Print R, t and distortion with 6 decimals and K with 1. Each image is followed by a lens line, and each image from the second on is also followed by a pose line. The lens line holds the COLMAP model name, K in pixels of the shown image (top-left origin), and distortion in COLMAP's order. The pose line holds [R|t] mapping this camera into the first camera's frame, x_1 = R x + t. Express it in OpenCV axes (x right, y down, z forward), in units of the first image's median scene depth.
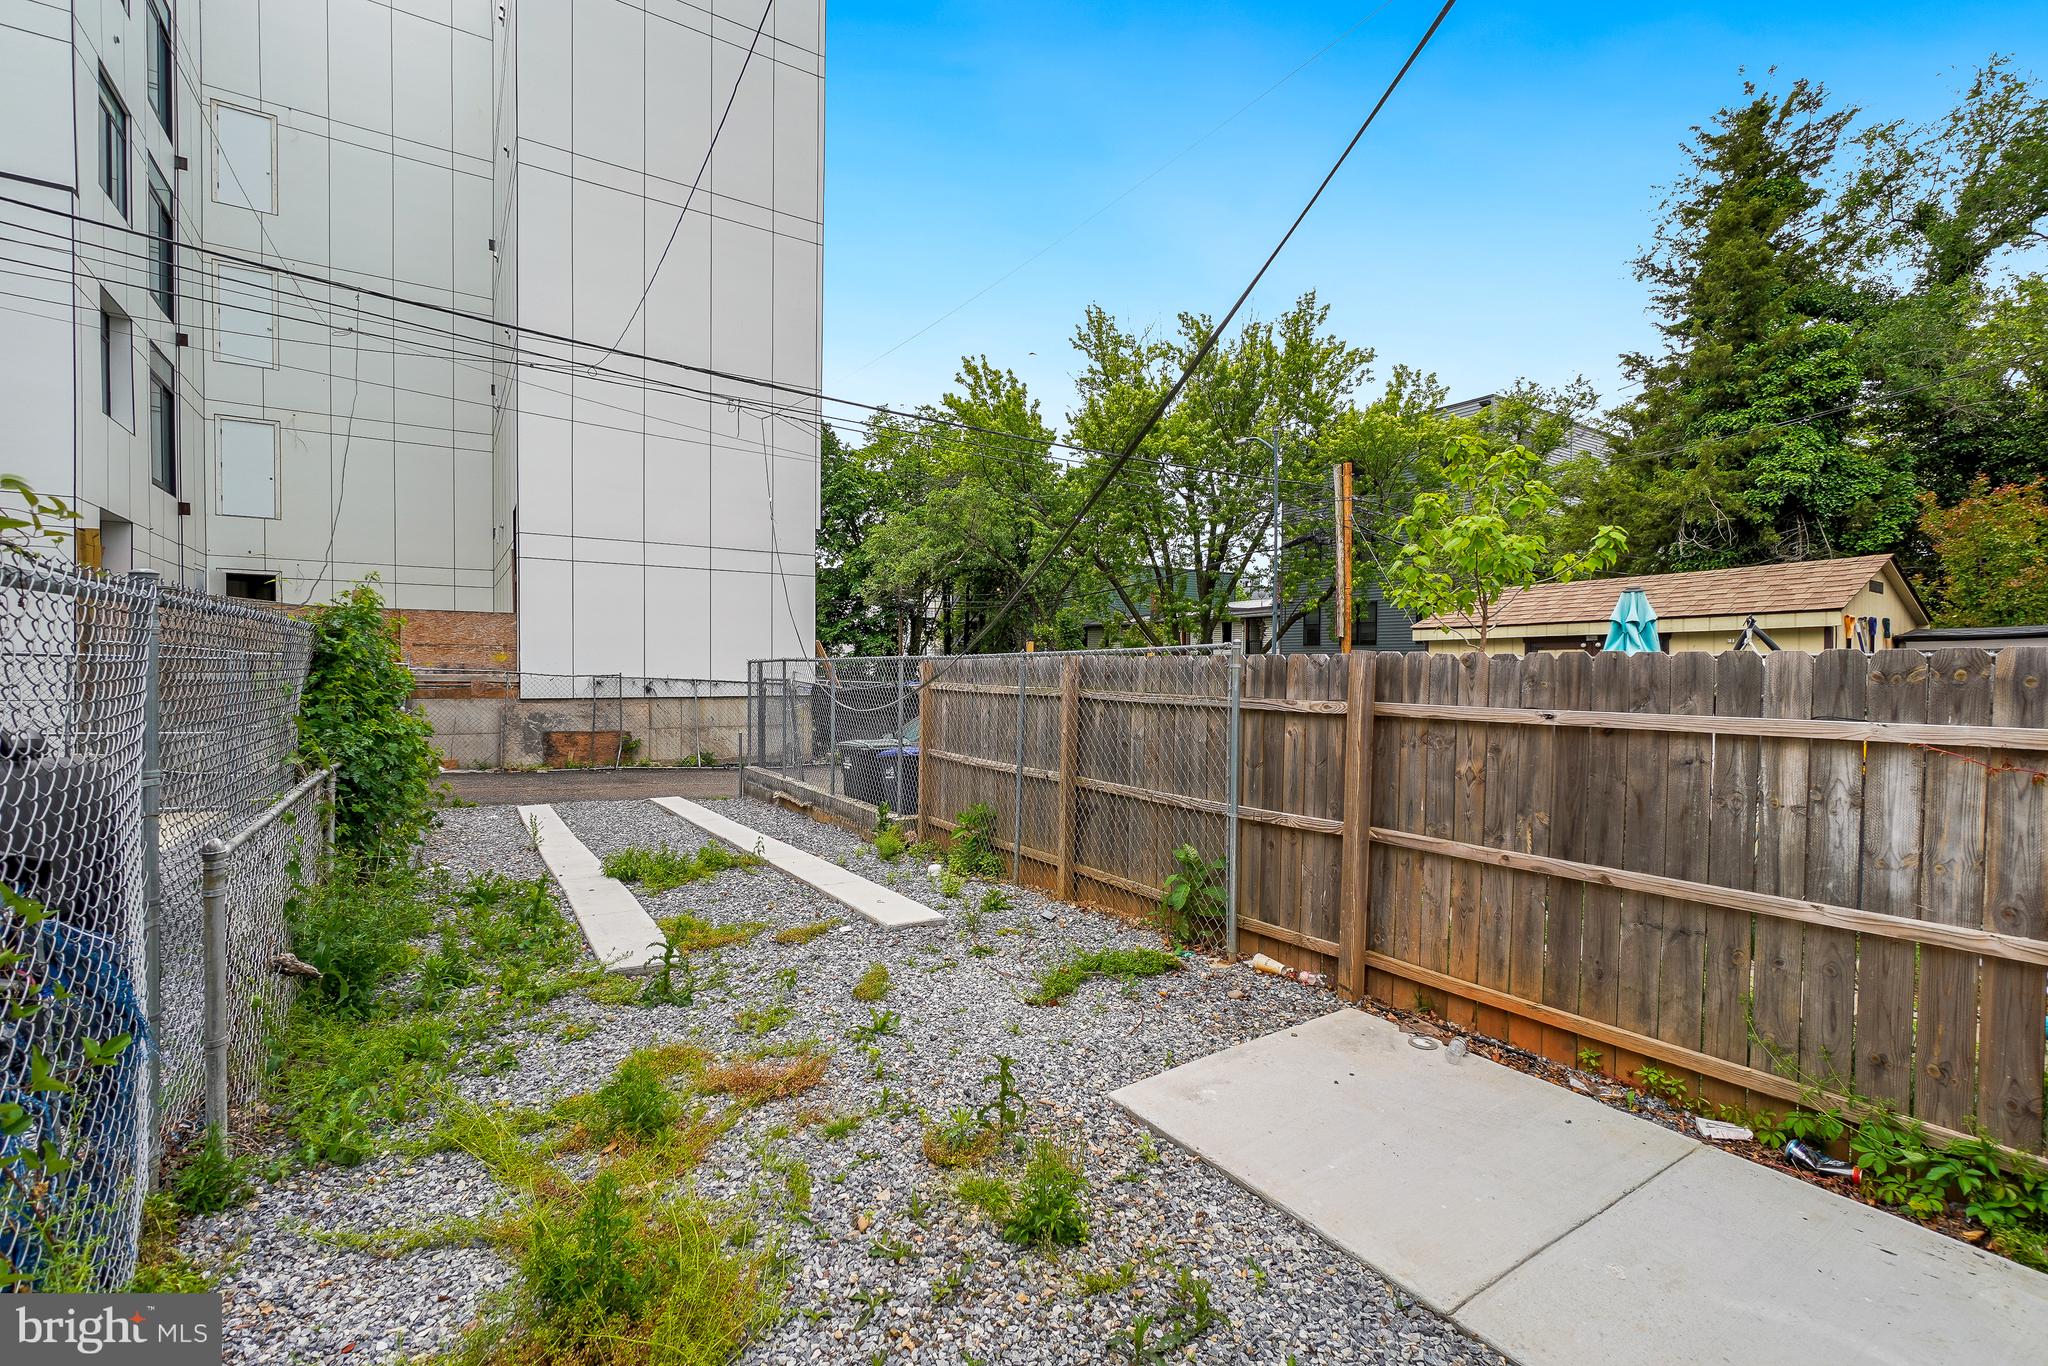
lens RADIAL K [[891.5, 0, 1025.2], [0, 891.5, 688.8], [0, 0, 1]] dist [-0.009077, 0.002586]
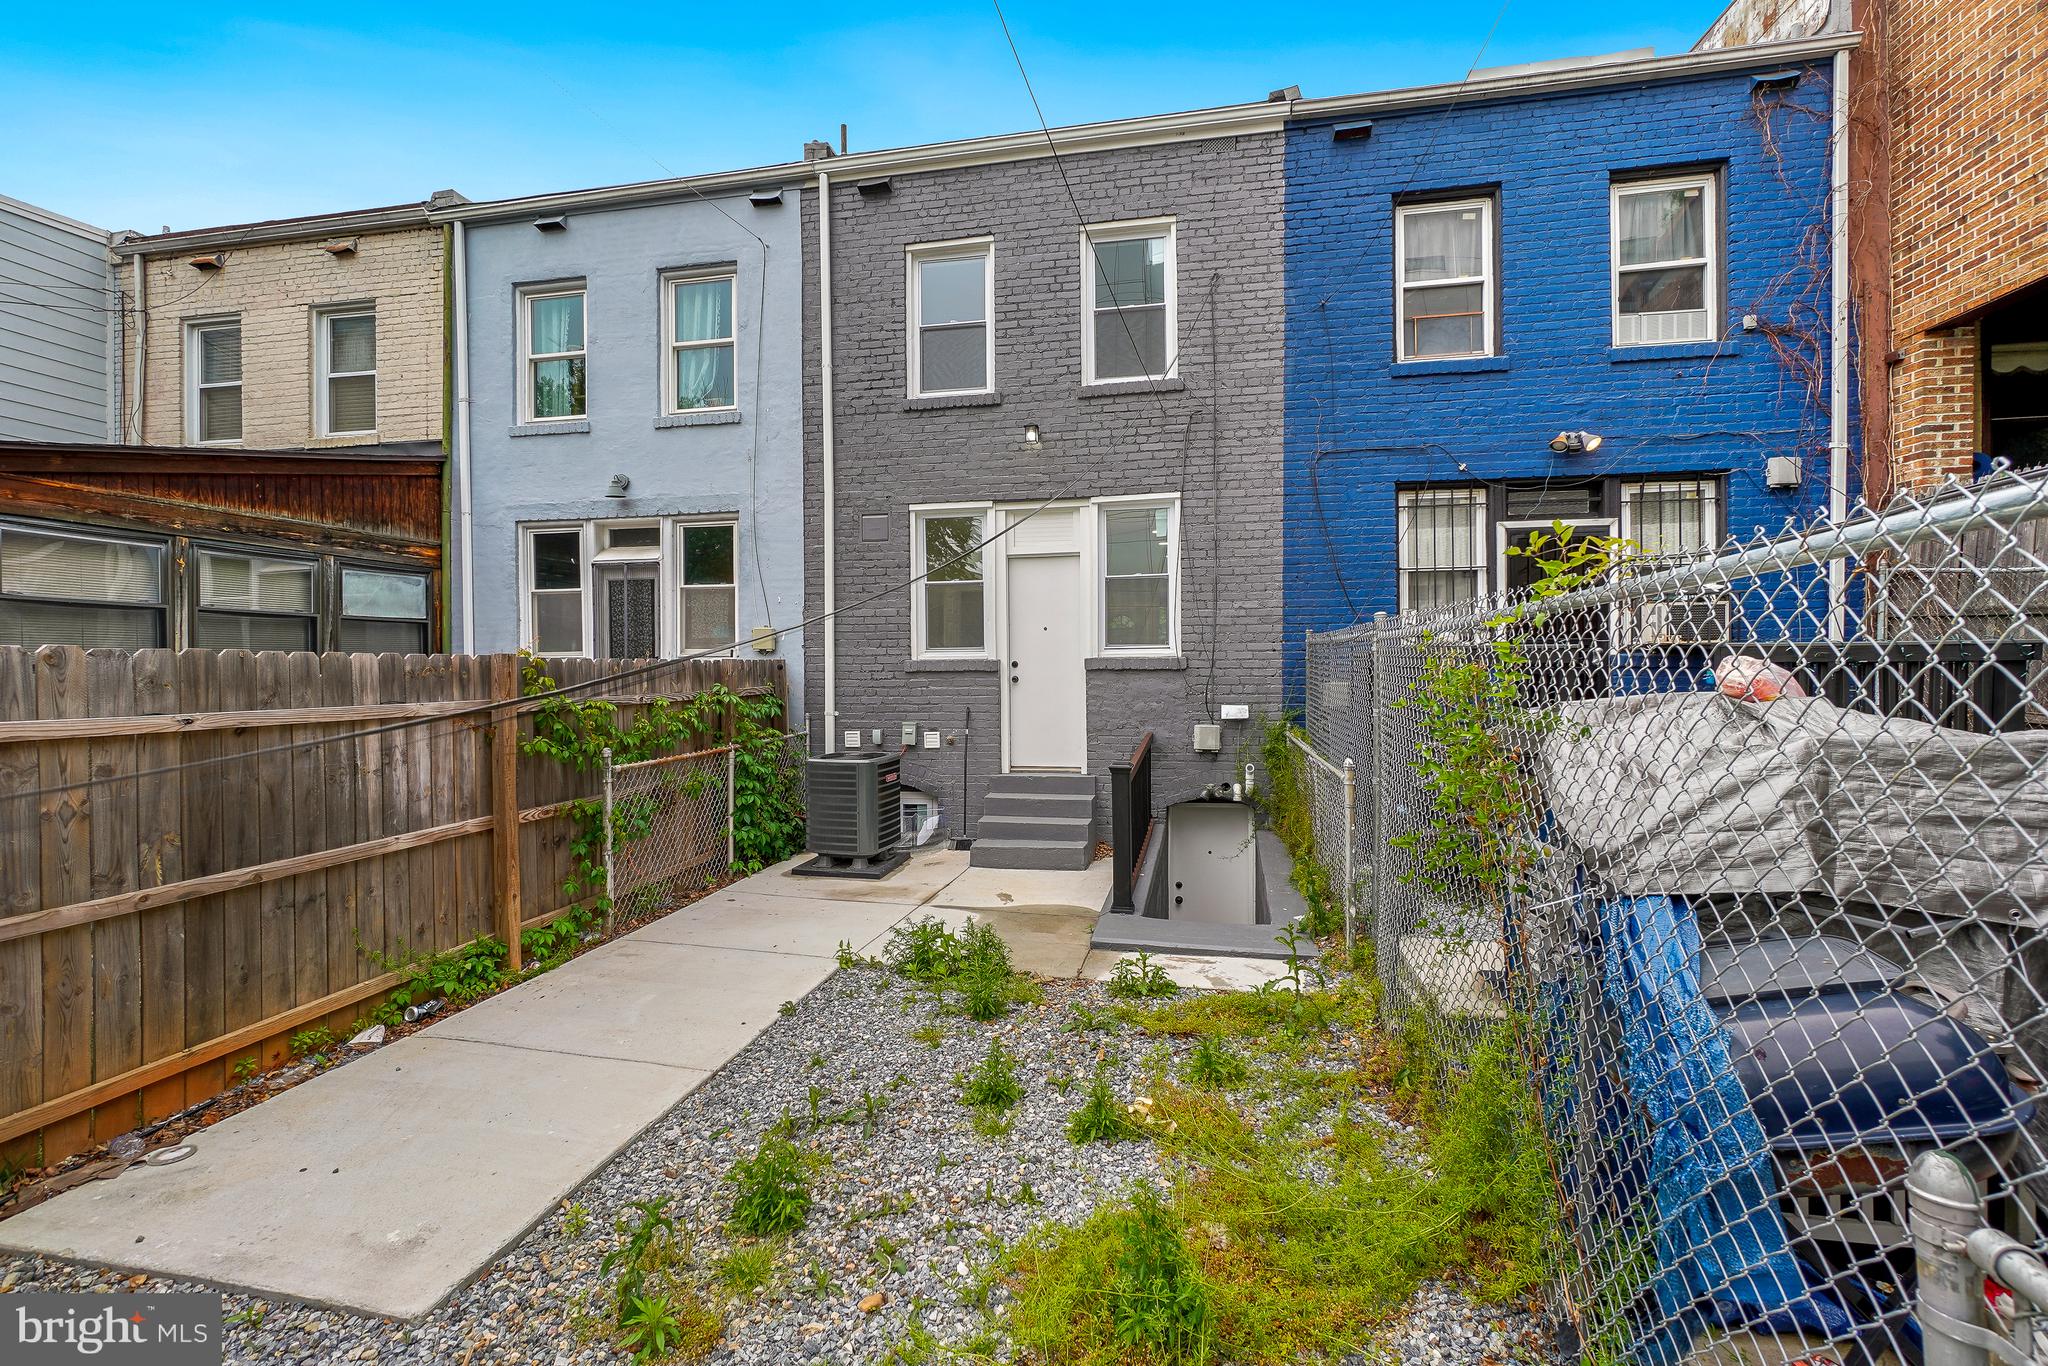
lens RADIAL K [[891.5, 0, 1023.9], [0, 891.5, 677.4], [0, 0, 1]] dist [-0.009077, 0.002586]
pose [[-0.716996, -0.011794, 0.696978, -0.679372], [0.011970, 0.999501, 0.029227, -0.030632], [-0.696975, 0.029298, -0.716497, 1.141301]]
